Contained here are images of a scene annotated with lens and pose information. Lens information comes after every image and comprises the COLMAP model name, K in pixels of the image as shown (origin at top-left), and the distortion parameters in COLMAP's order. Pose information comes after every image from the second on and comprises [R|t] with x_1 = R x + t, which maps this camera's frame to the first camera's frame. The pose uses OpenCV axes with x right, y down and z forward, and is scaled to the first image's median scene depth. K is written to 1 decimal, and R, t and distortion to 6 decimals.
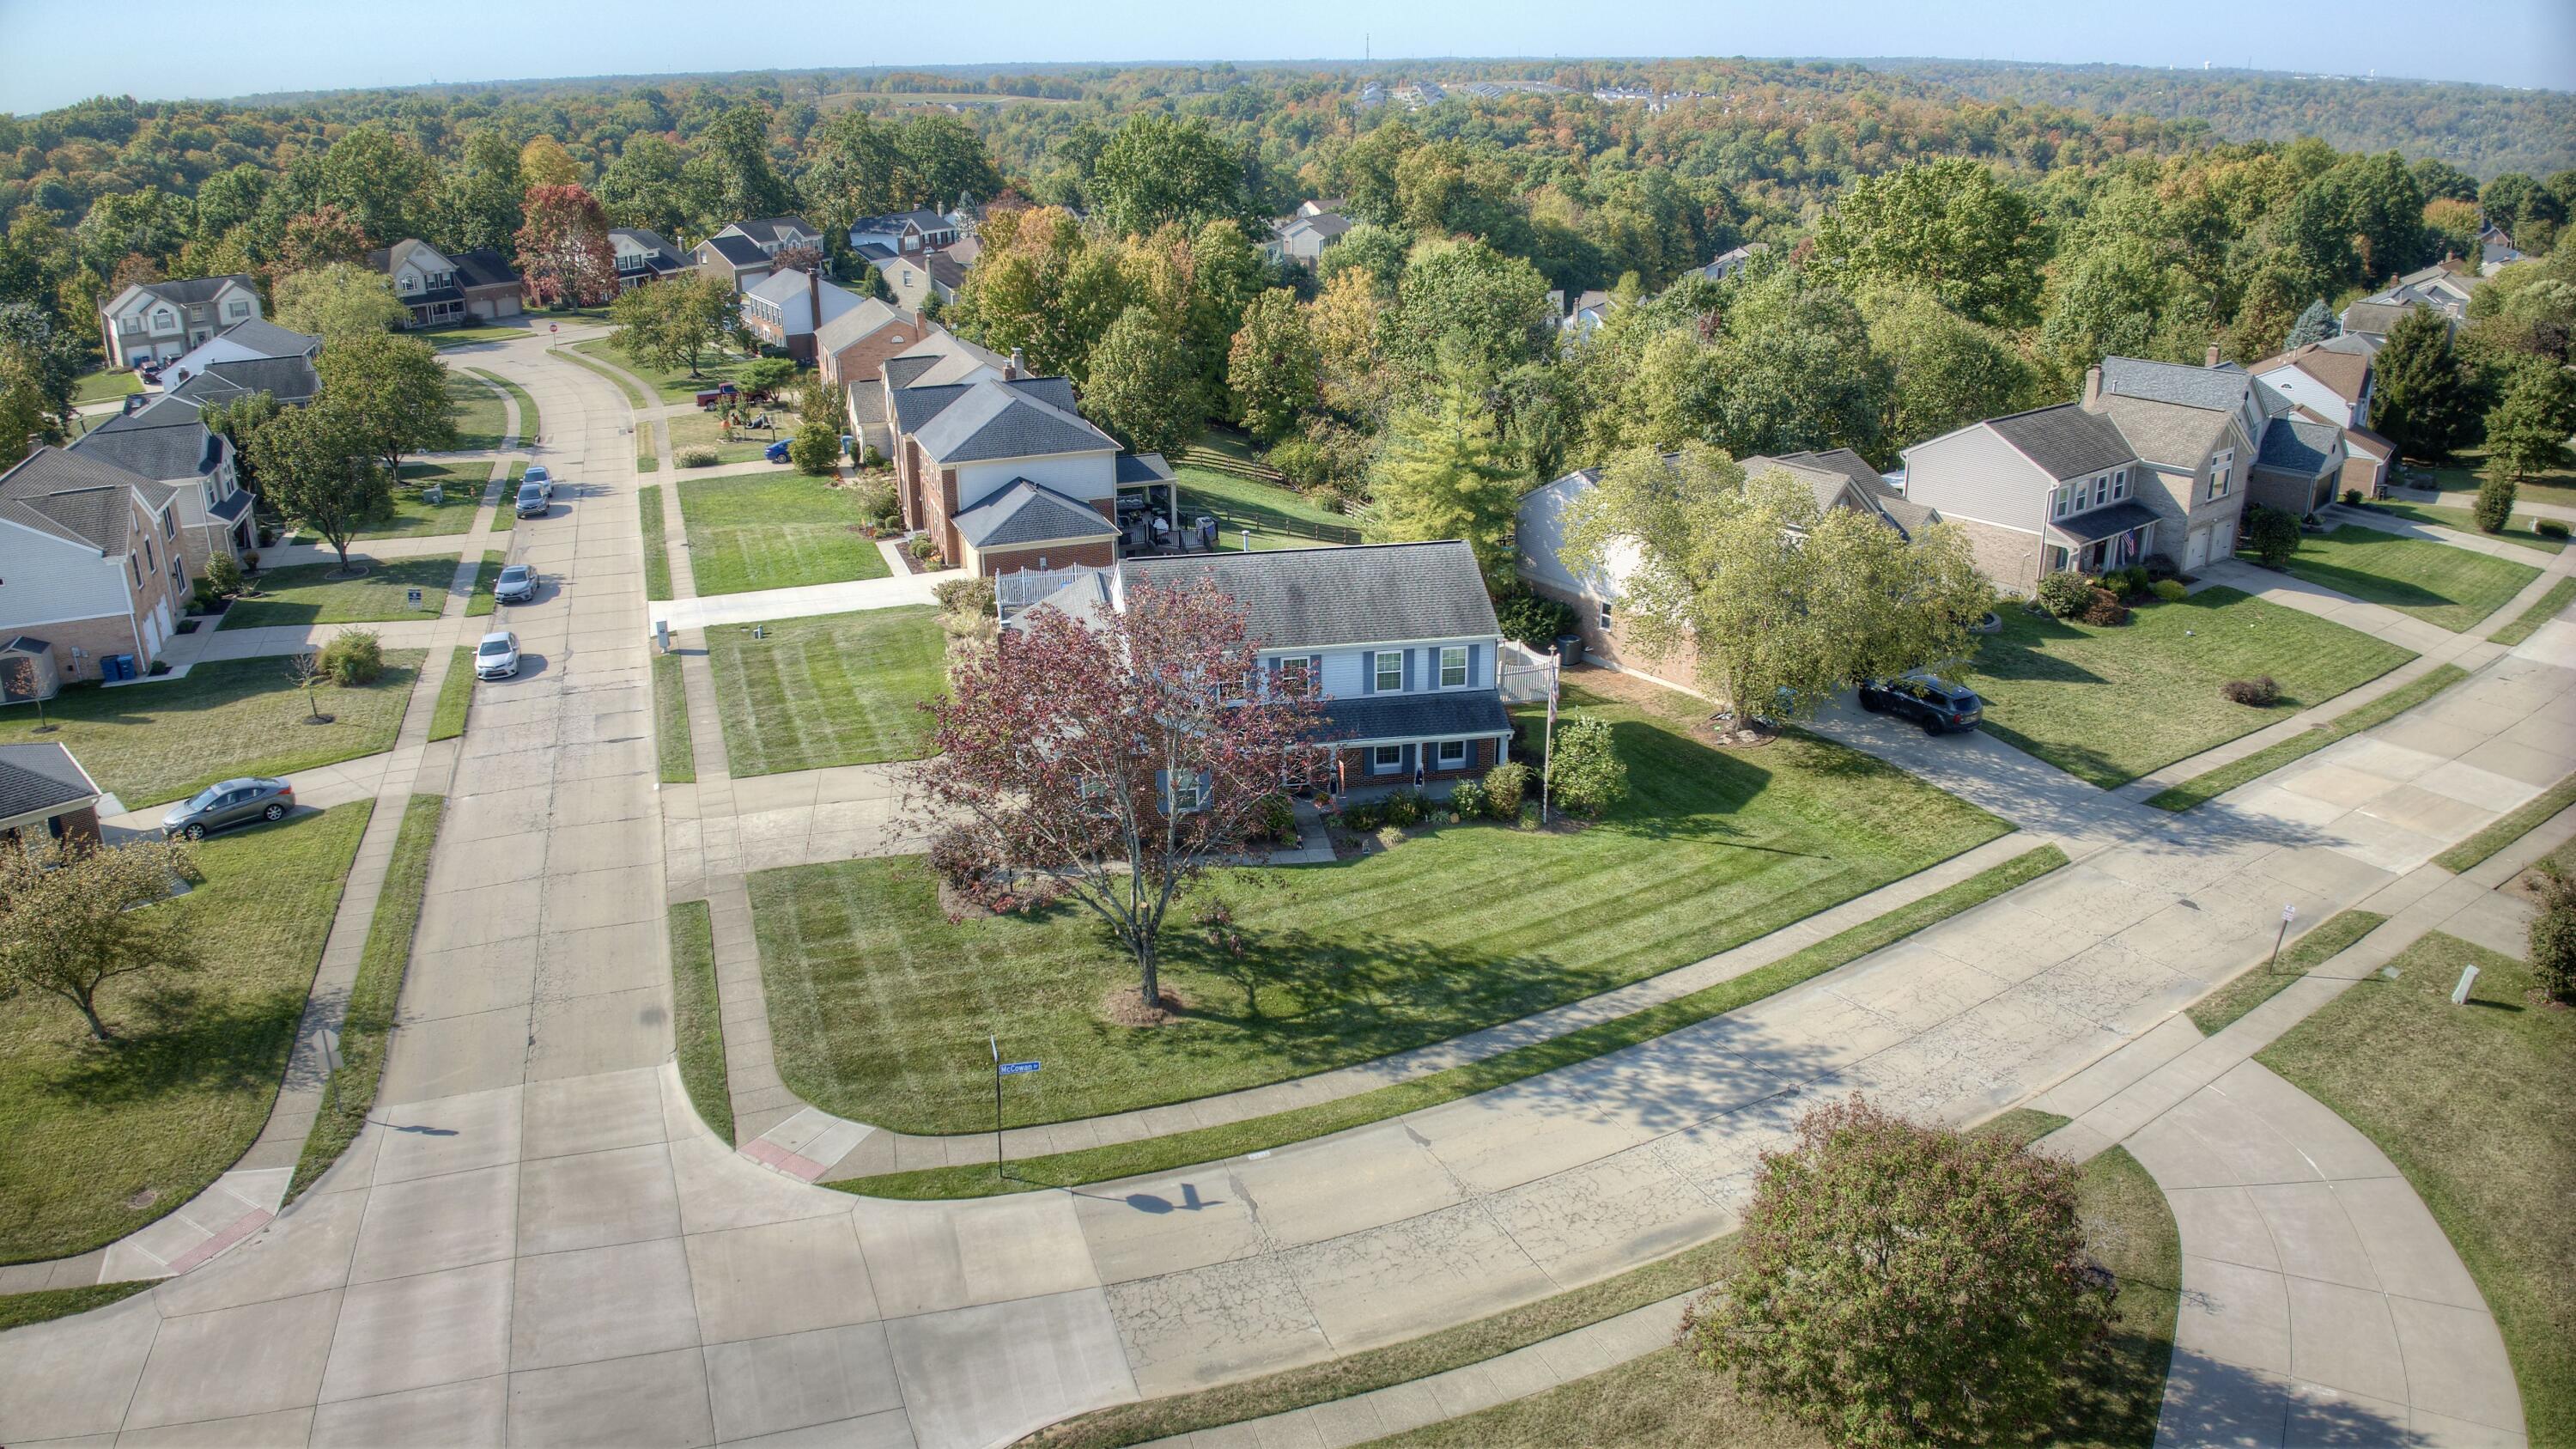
lens RADIAL K [[1810.6, 0, 1288.0], [0, 1810.6, 724.5], [0, 0, 1]] dist [-0.110029, -0.005256]
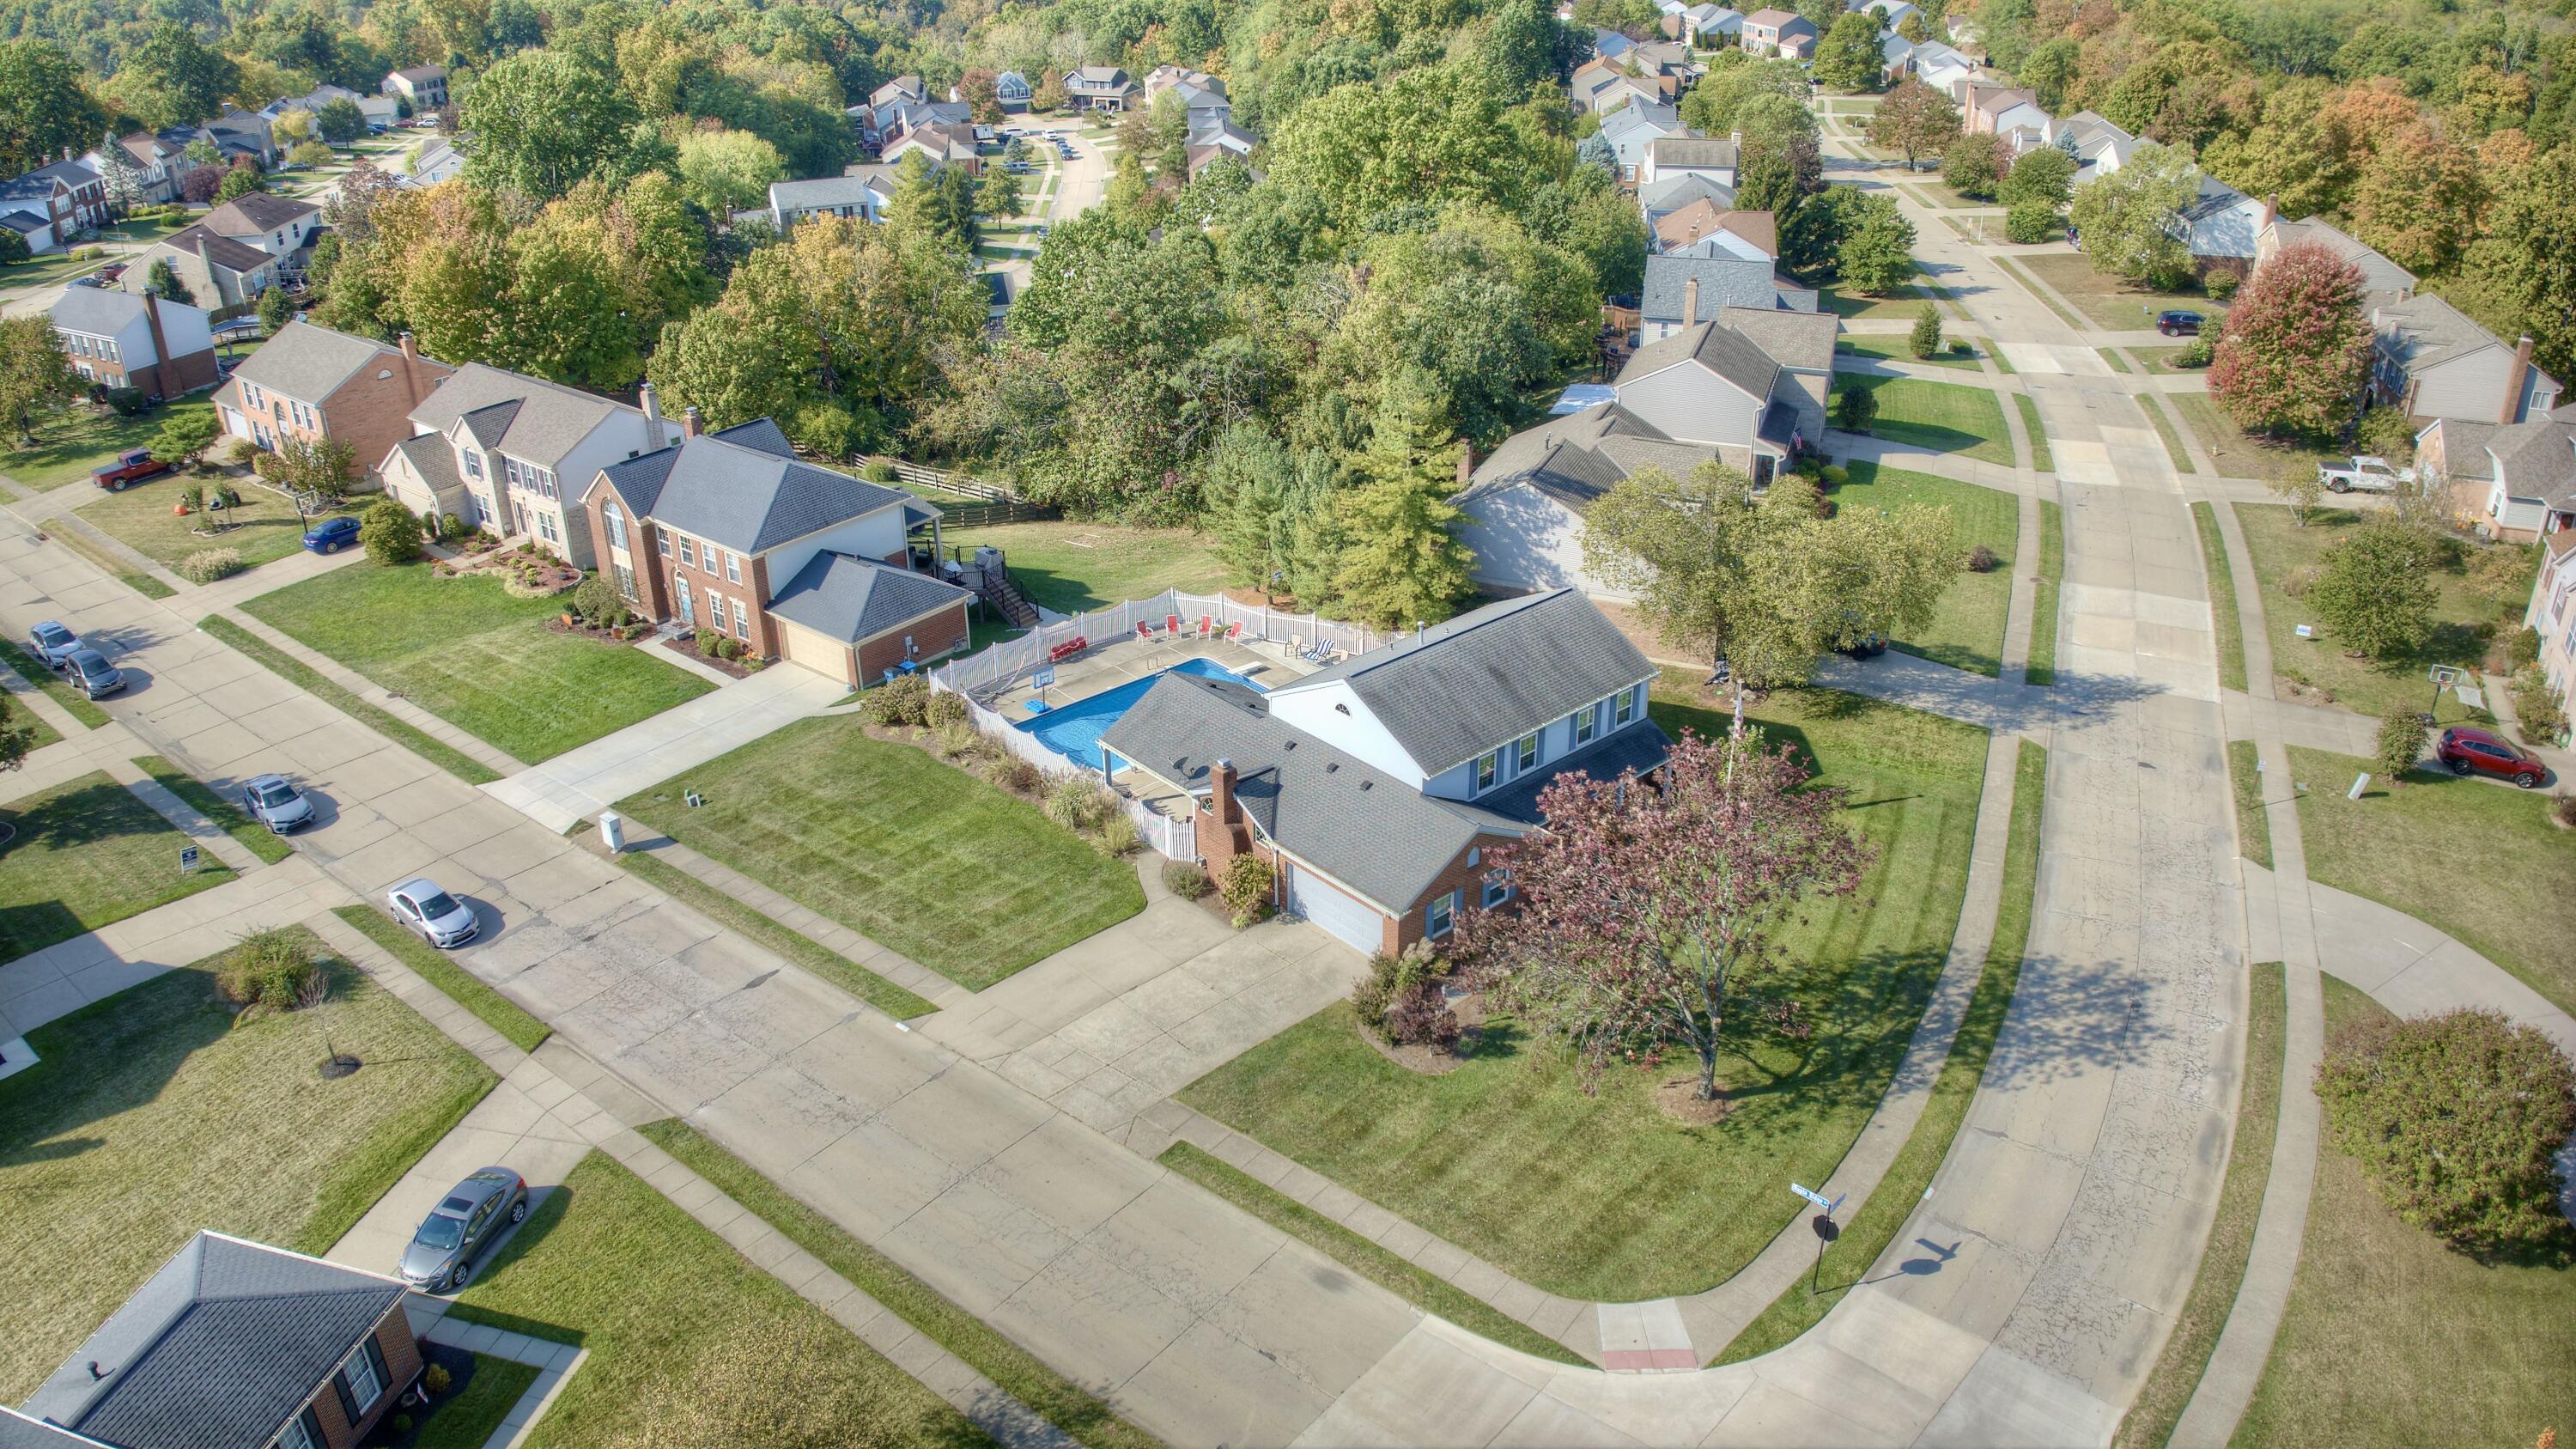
lens RADIAL K [[1812.4, 0, 1288.0], [0, 1812.4, 724.5], [0, 0, 1]] dist [-0.112800, -0.000502]
pose [[0.853443, -0.234594, 0.465404, -0.640977], [0.180554, 0.970754, 0.158229, -0.248934], [-0.488912, -0.051009, 0.870840, 0.132138]]
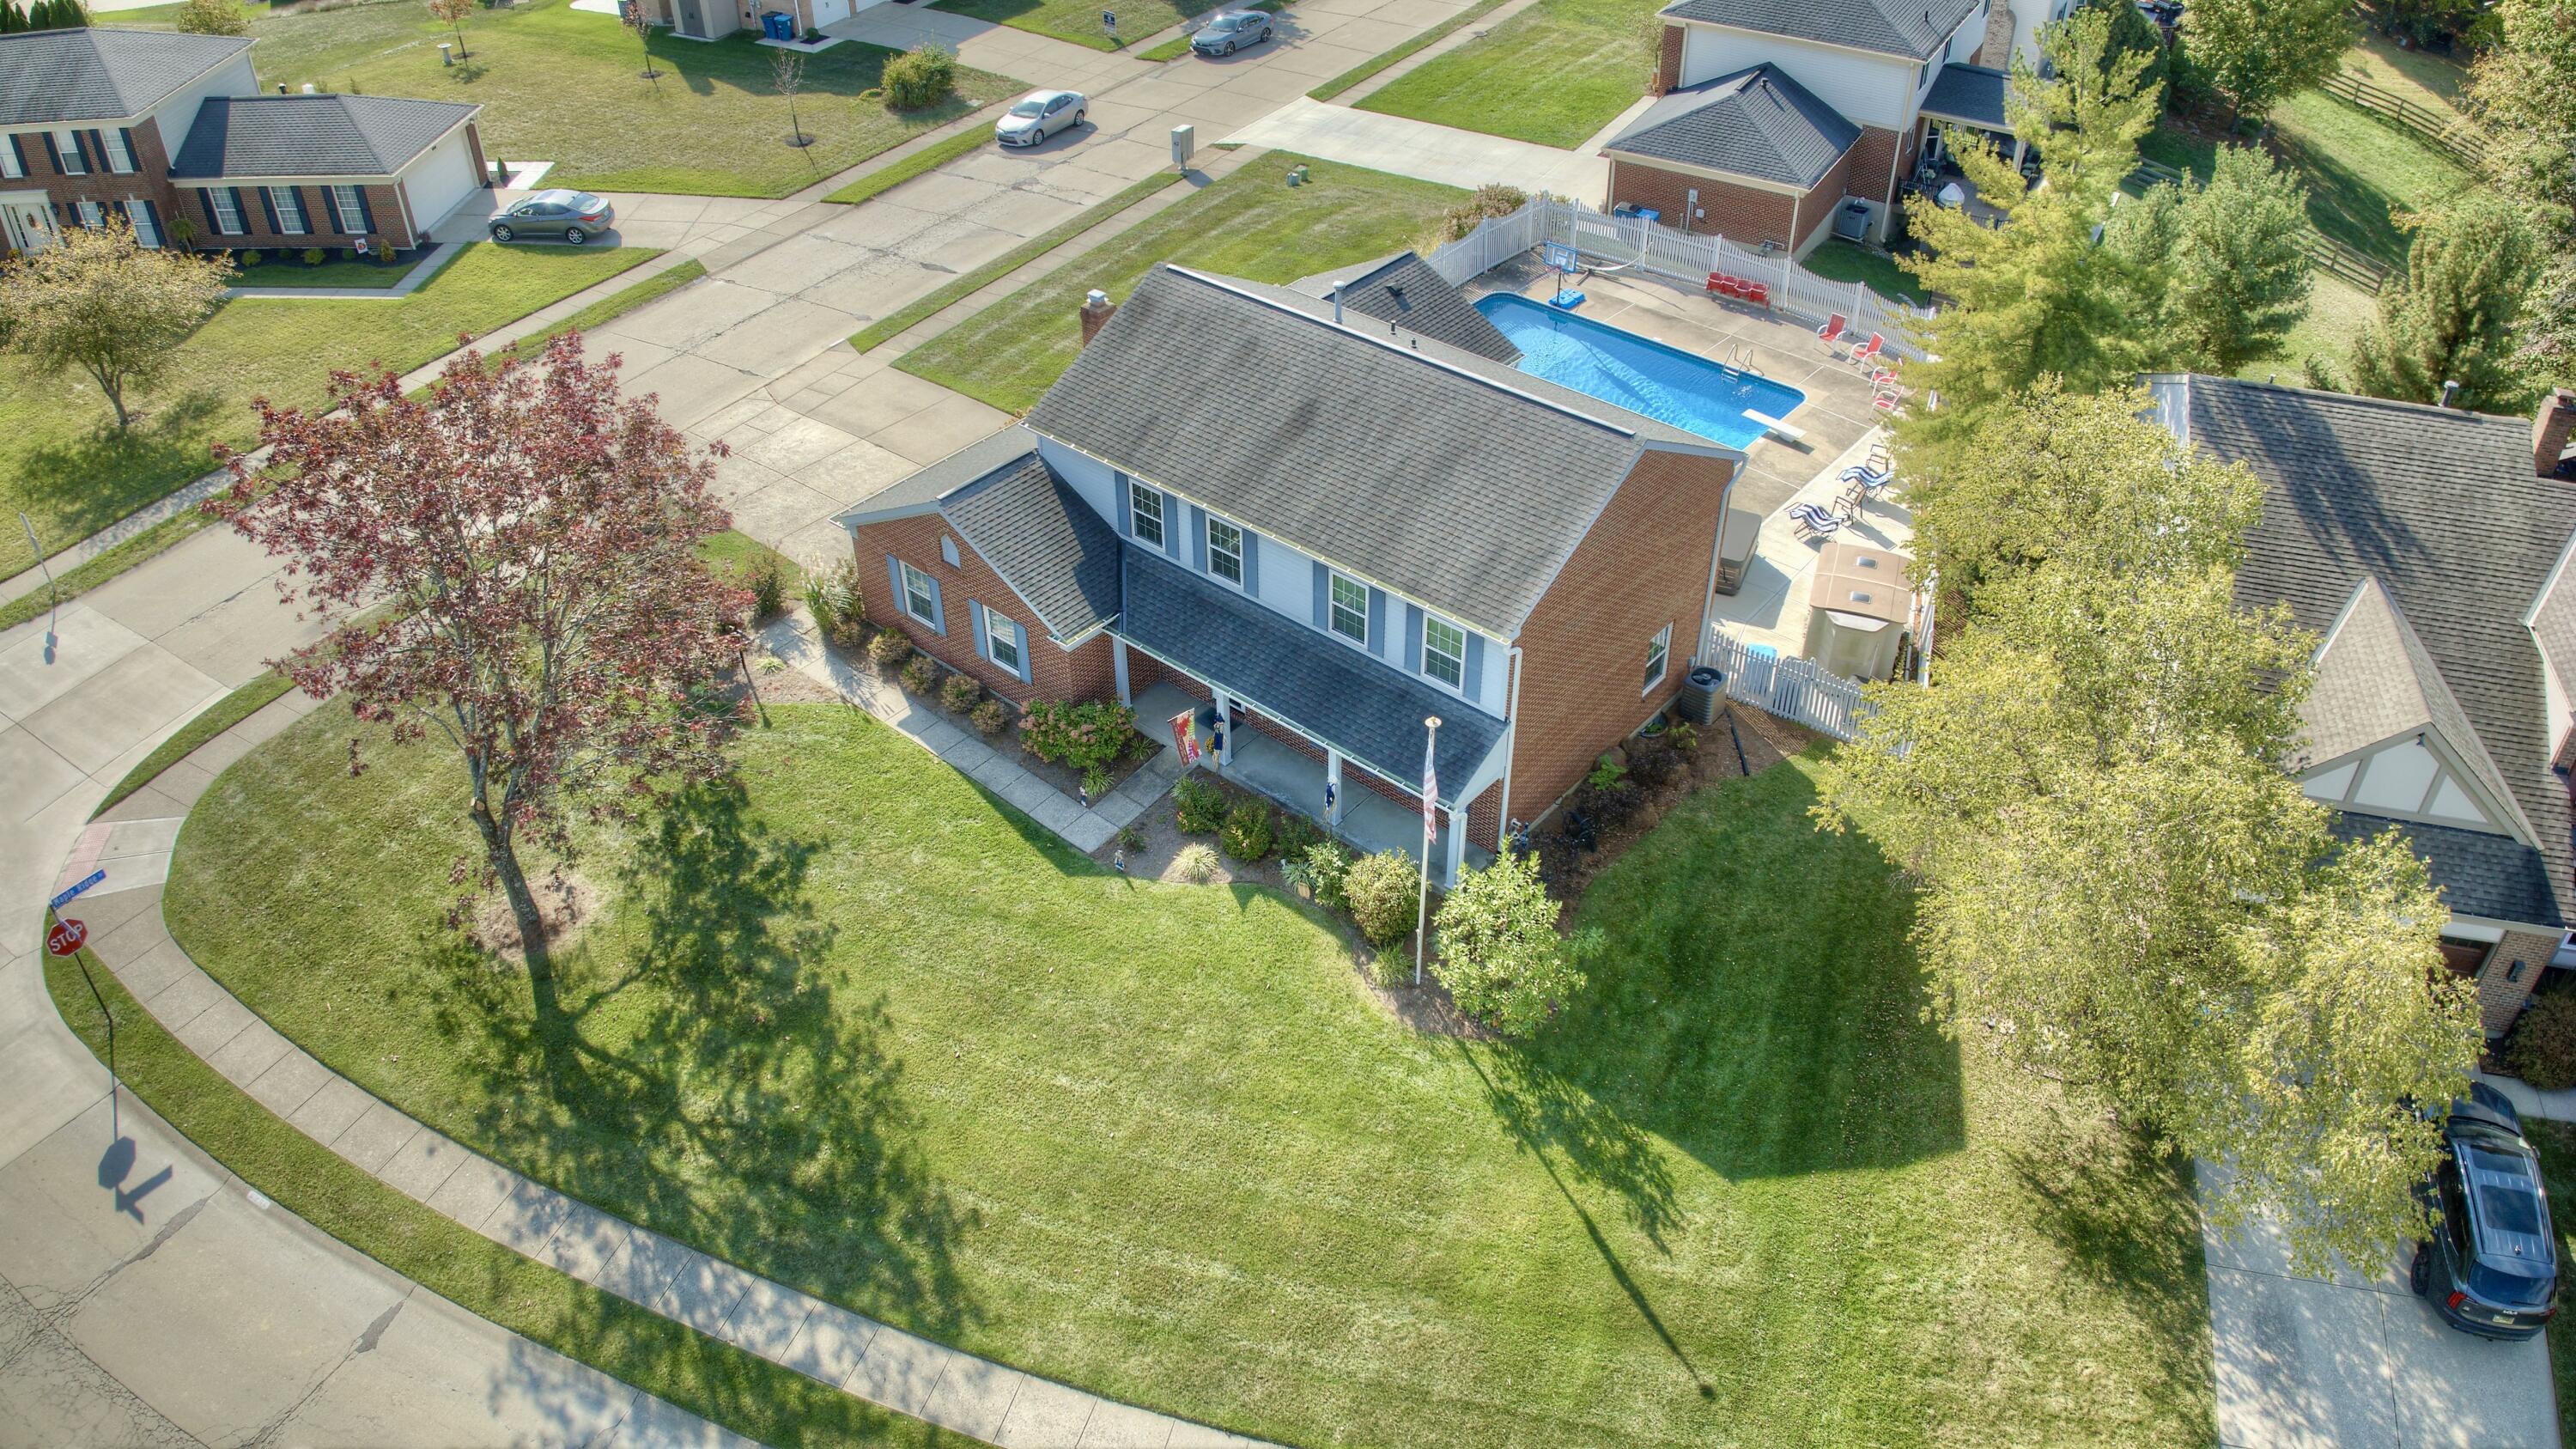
lens RADIAL K [[1812.4, 0, 1288.0], [0, 1812.4, 724.5], [0, 0, 1]] dist [-0.112800, -0.000502]
pose [[0.641319, 0.479234, -0.599203, 0.420602], [-0.267877, 0.871657, 0.410433, -0.237070], [0.718993, -0.102706, 0.687386, 0.616123]]
